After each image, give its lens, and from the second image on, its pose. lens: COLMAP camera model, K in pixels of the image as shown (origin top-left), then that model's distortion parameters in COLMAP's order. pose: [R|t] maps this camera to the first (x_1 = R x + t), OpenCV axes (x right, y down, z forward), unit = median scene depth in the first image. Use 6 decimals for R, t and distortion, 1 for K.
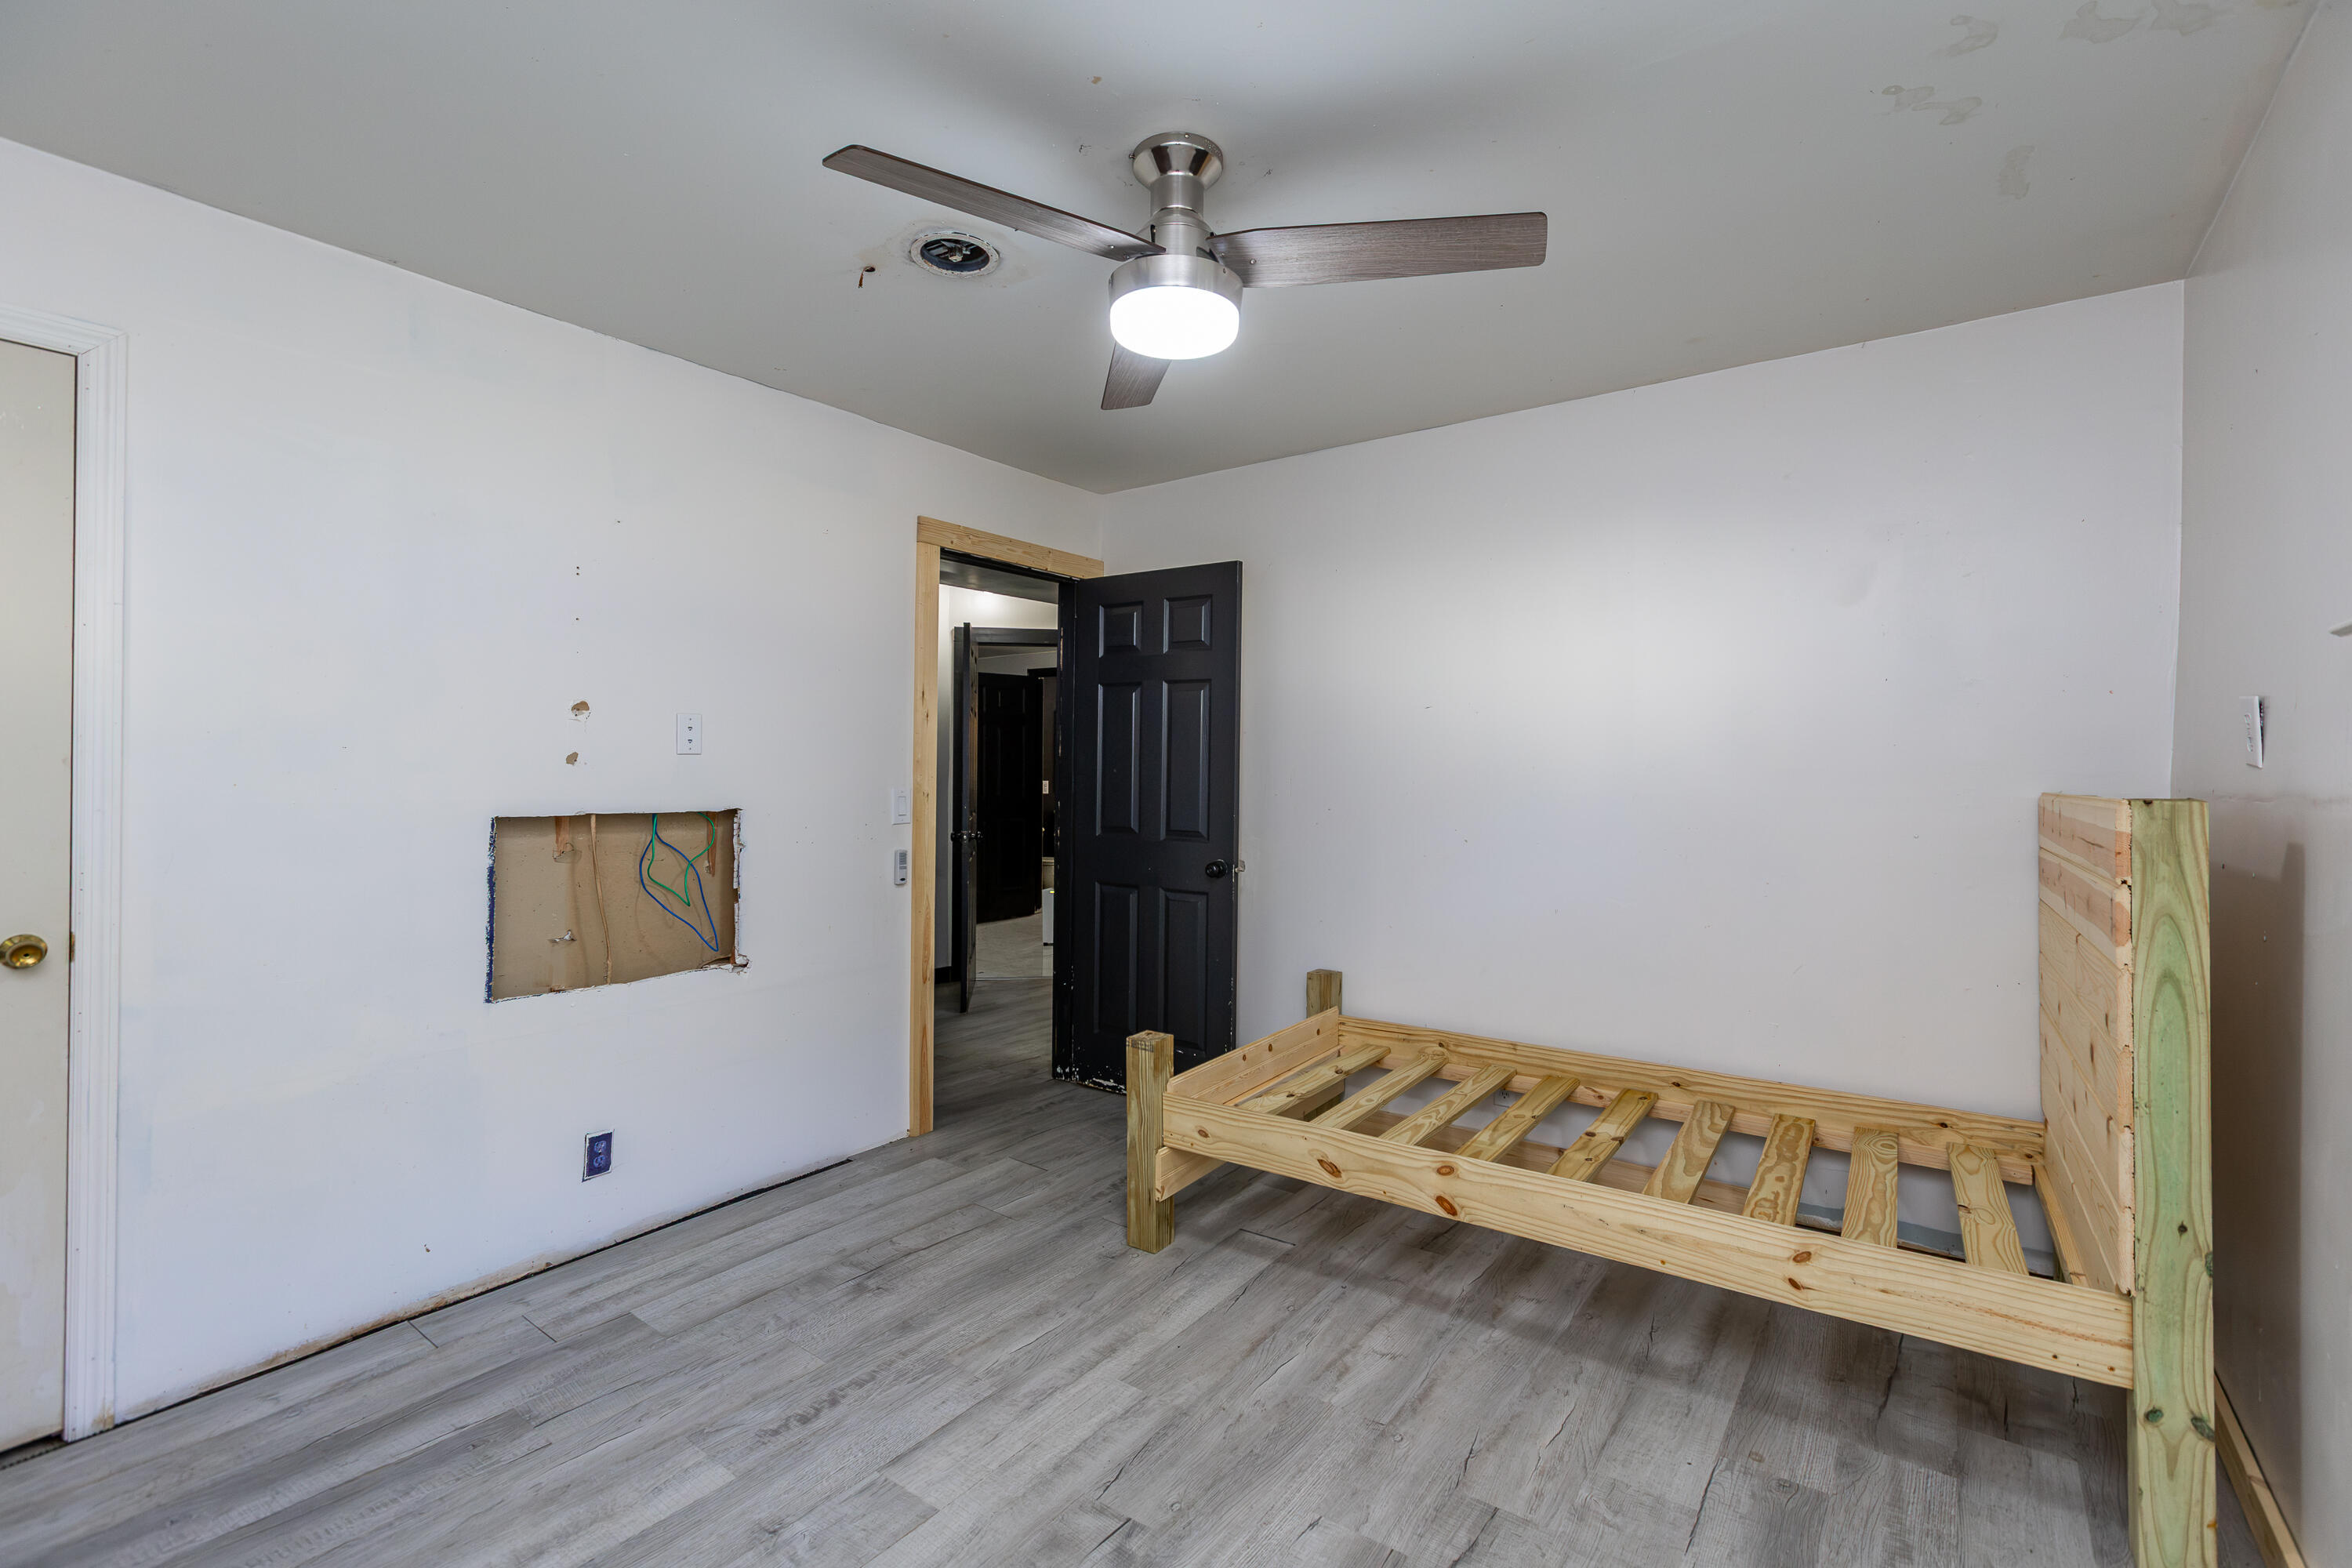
lens RADIAL K [[1058.2, 0, 1175.0], [0, 1058.2, 777.8], [0, 0, 1]] dist [0.005198, 0.000372]
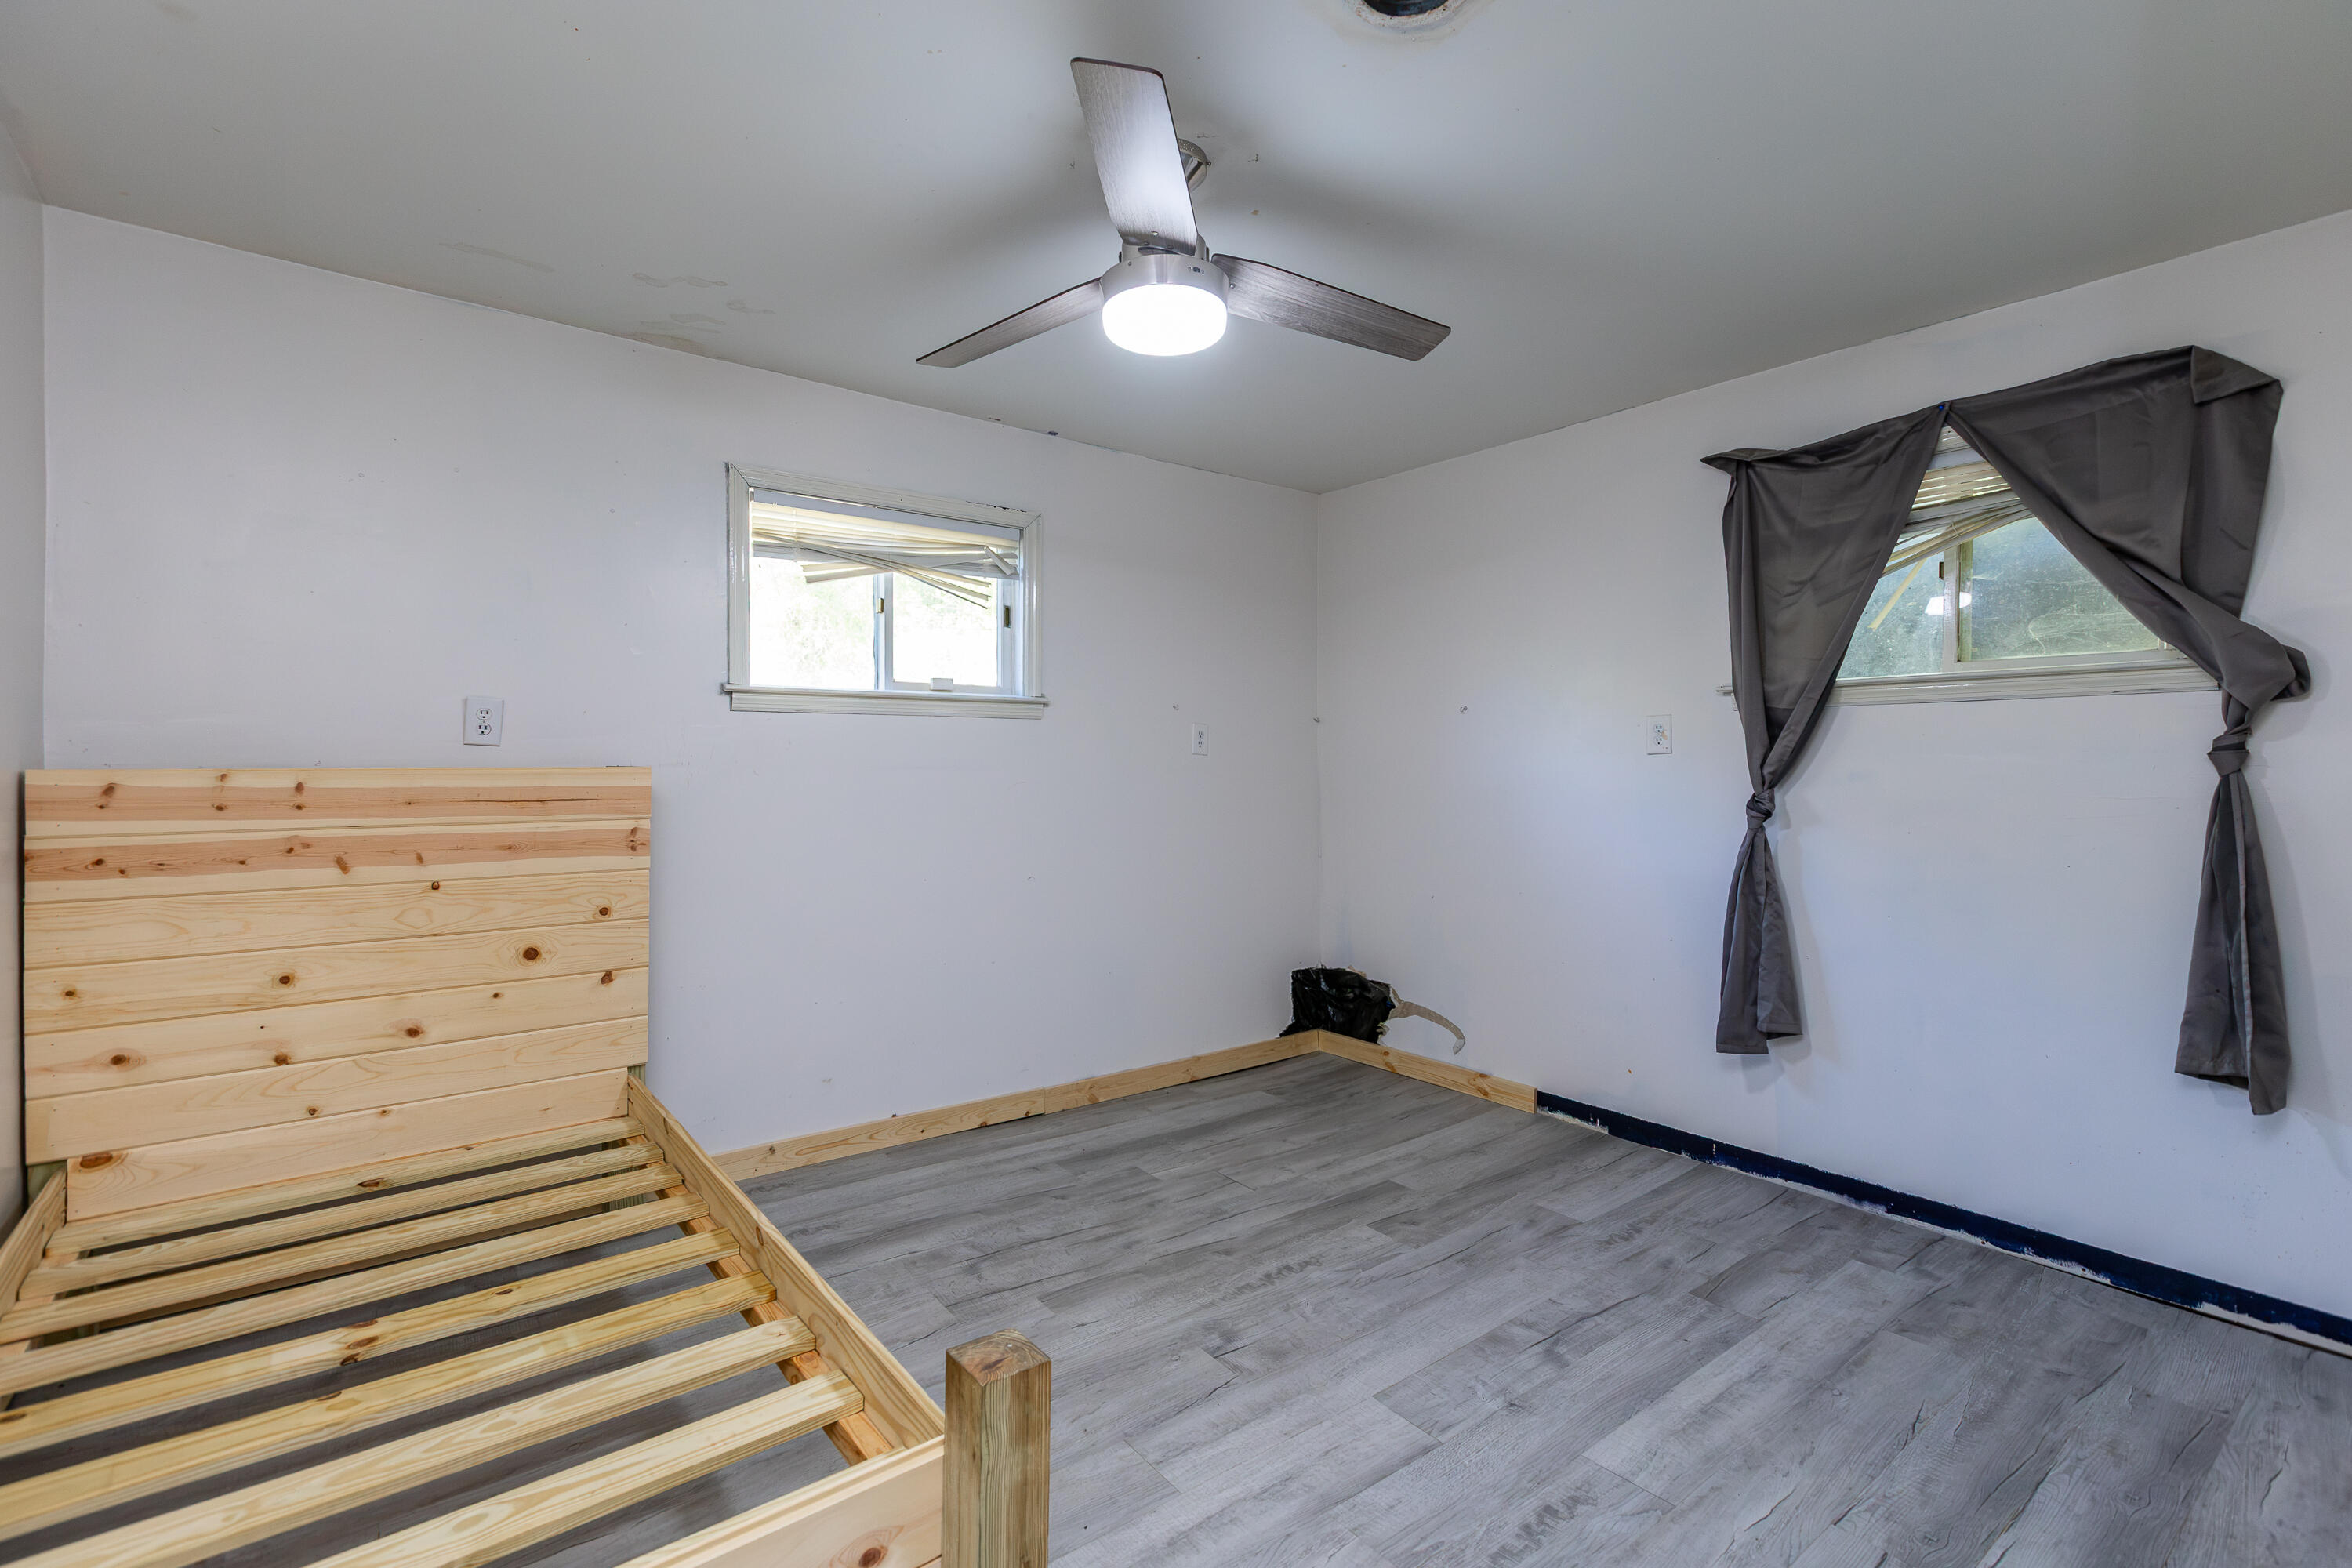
lens RADIAL K [[1058.2, 0, 1172.8], [0, 1058.2, 776.6], [0, 0, 1]] dist [0.005198, 0.000372]
pose [[-0.960252, -0.009569, 0.278972, -0.309180], [-0.006540, 0.999909, 0.011784, 0.004735], [-0.279059, 0.009491, -0.960227, 2.031812]]
